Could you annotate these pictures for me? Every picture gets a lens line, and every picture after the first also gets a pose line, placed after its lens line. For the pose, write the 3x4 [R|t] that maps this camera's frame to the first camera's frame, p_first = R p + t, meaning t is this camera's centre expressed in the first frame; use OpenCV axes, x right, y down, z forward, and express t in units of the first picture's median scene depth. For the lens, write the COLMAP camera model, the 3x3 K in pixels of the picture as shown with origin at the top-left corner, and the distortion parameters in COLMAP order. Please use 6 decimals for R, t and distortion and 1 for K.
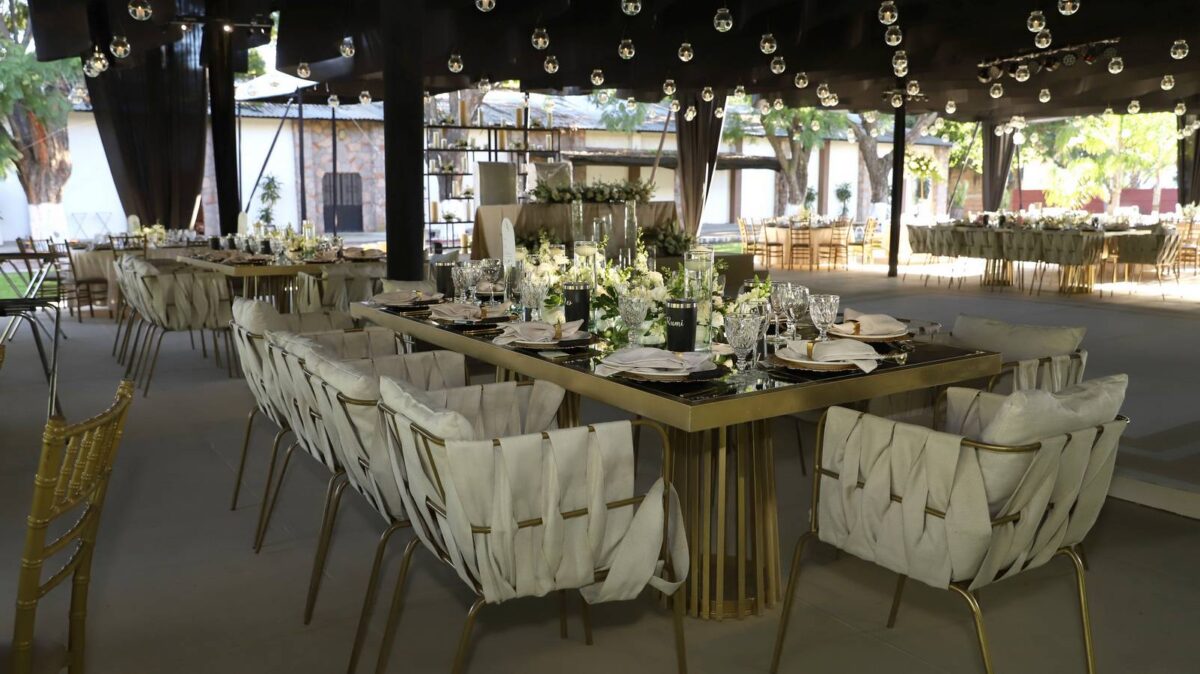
lens RADIAL K [[930.1, 0, 596.1], [0, 930.1, 328.7], [0, 0, 1]] dist [-0.033557, 0.004527]
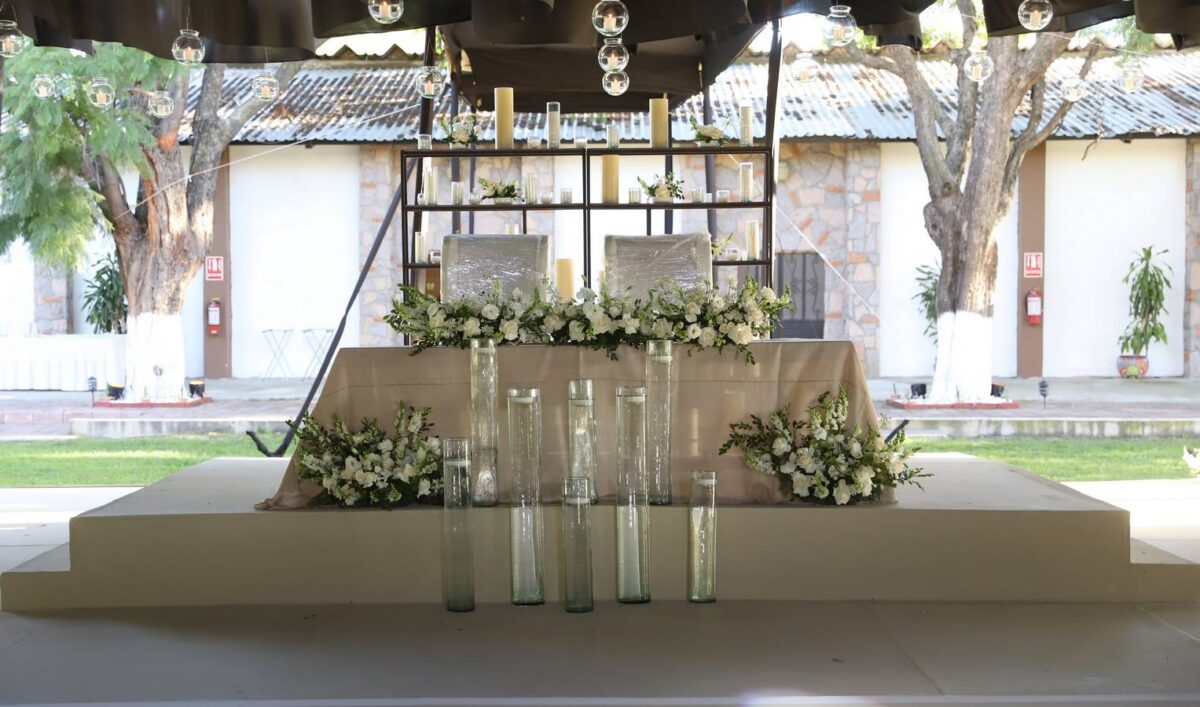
lens RADIAL K [[1871.5, 0, 599.6], [0, 1871.5, 354.2], [0, 0, 1]] dist [0.054736, 0.000000]
pose [[0.830469, 0.020532, -0.556686, 0.241166], [-0.079772, 0.993405, -0.082365, -0.042164], [0.551324, 0.112809, 0.826629, 0.232157]]
